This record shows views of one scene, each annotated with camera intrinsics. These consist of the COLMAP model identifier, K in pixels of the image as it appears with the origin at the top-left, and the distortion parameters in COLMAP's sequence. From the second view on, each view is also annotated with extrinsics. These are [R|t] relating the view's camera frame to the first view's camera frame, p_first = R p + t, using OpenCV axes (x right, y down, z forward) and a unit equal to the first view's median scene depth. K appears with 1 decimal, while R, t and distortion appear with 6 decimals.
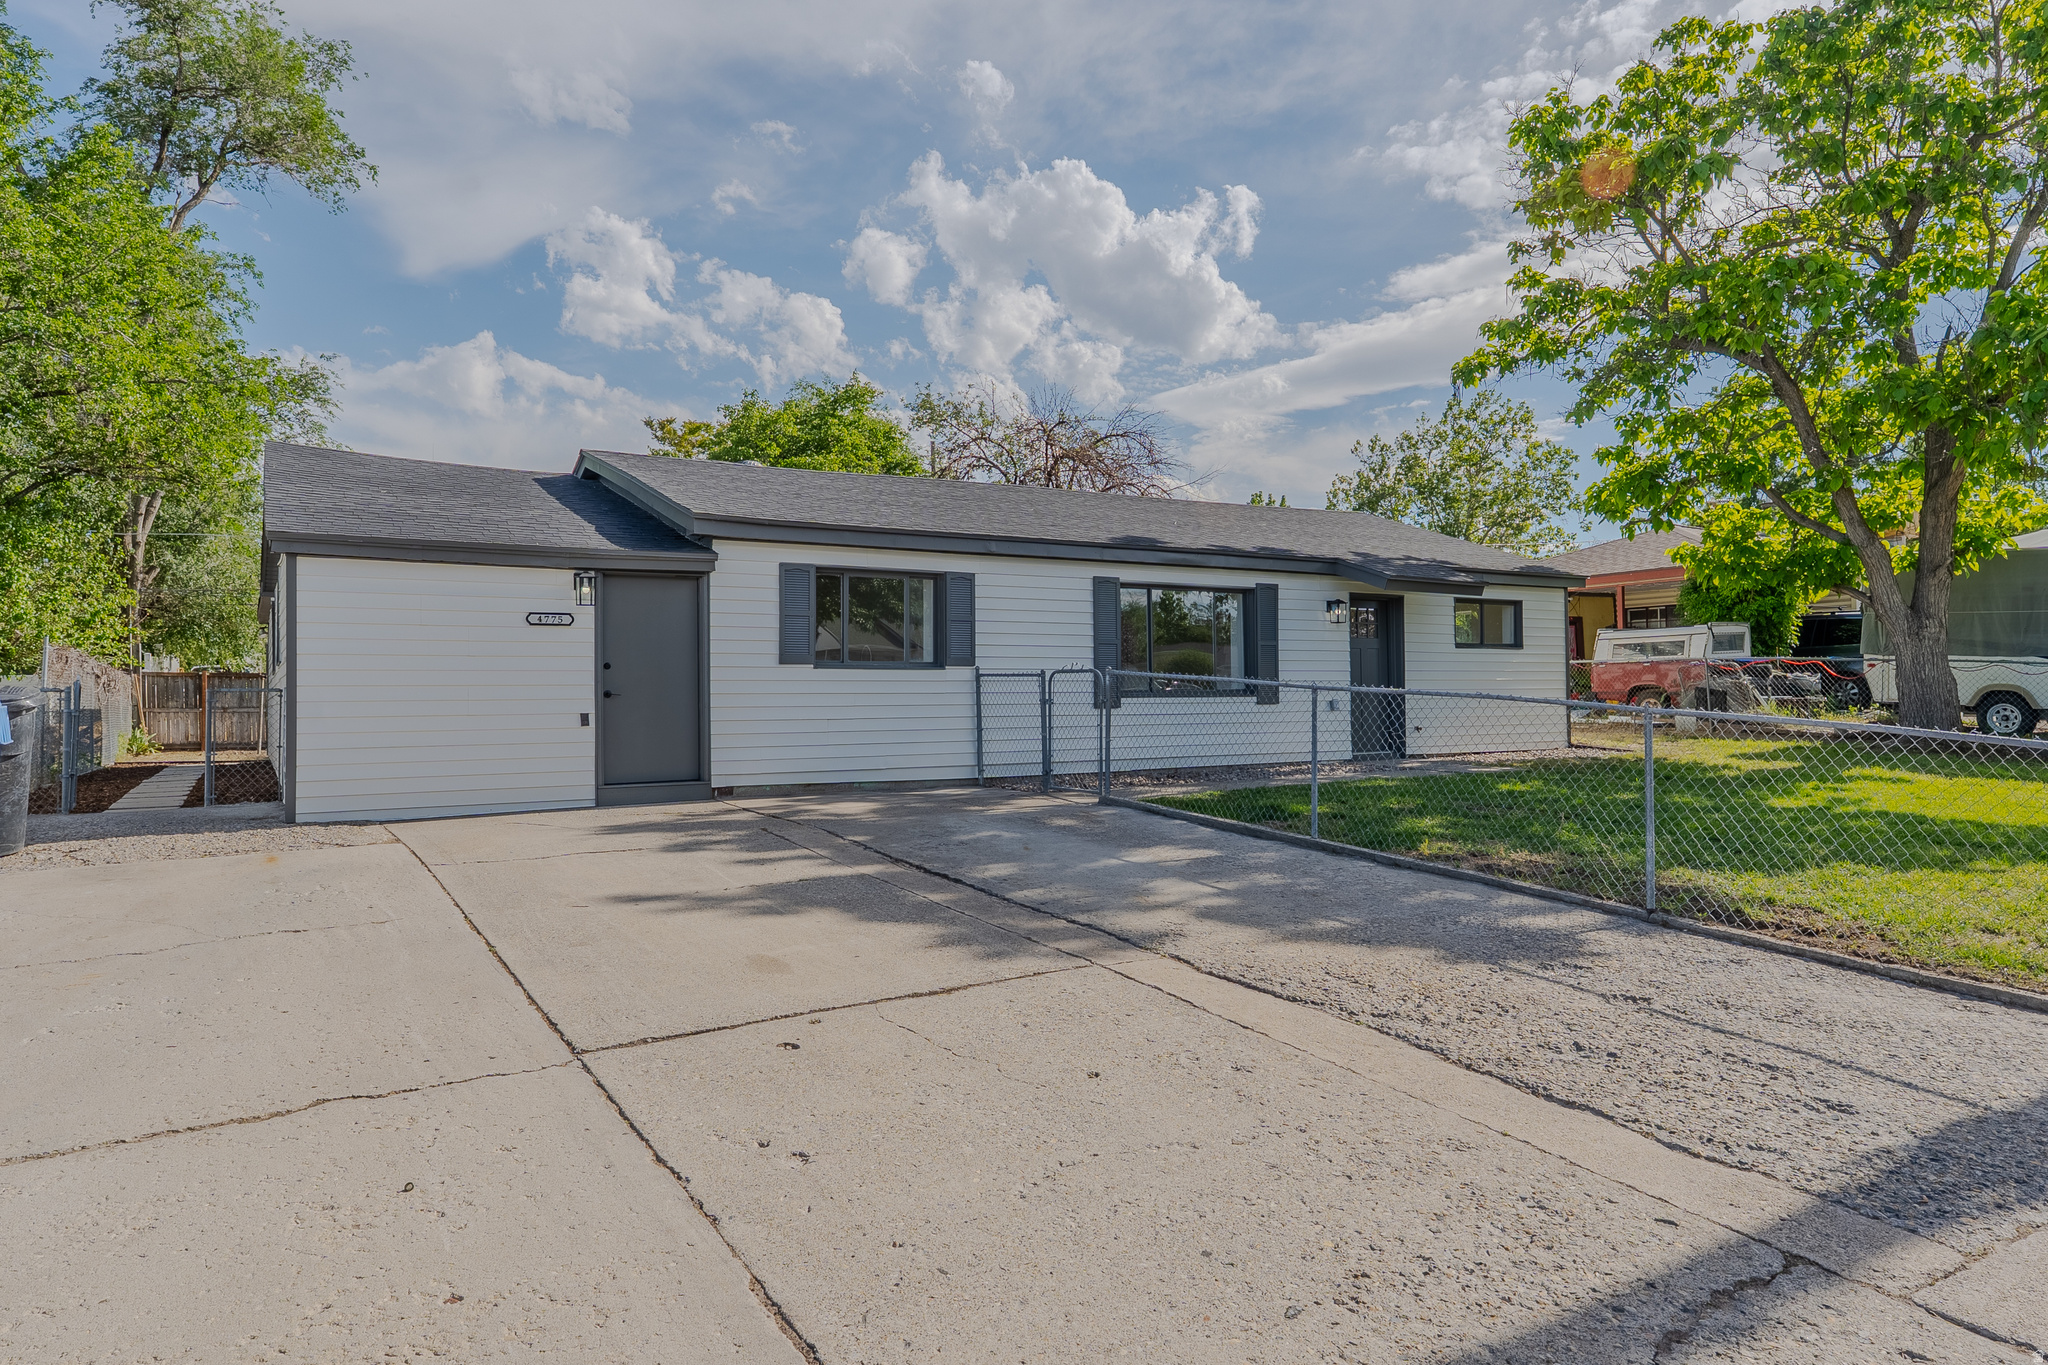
lens RADIAL K [[1279.6, 0, 1022.3], [0, 1279.6, 686.1], [0, 0, 1]] dist [0.002042, 0.001178]
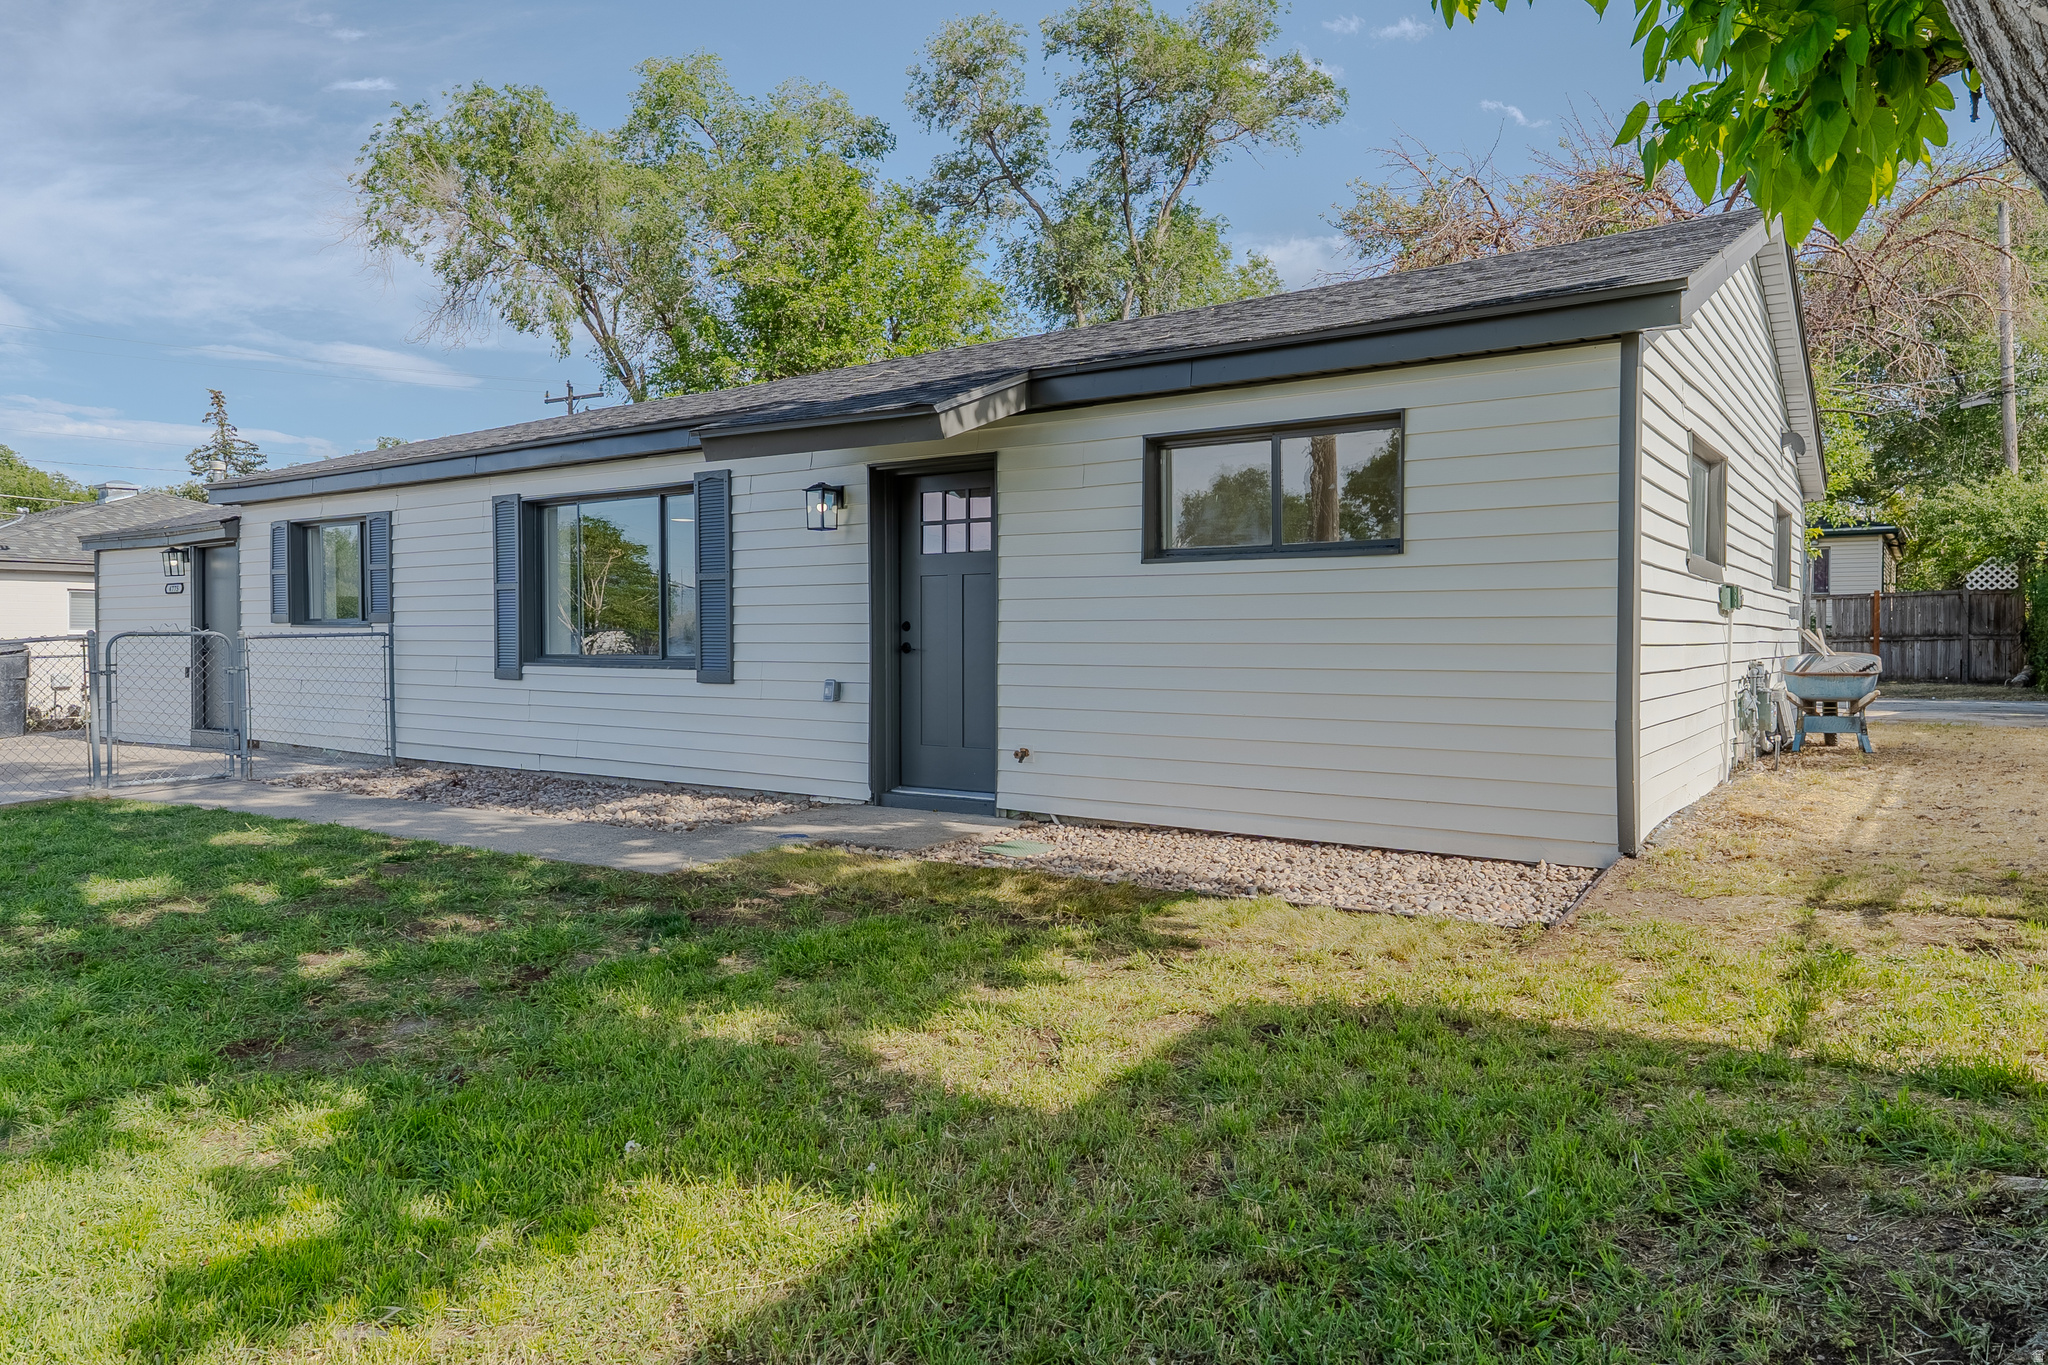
lens RADIAL K [[1279.6, 0, 1028.0], [0, 1279.6, 666.7], [0, 0, 1]] dist [0.002042, 0.001178]
pose [[0.412471, 0.033608, -0.910351, 0.819280], [0.002807, 0.999268, 0.038162, -0.016126], [0.910966, -0.018296, 0.412075, 0.943053]]
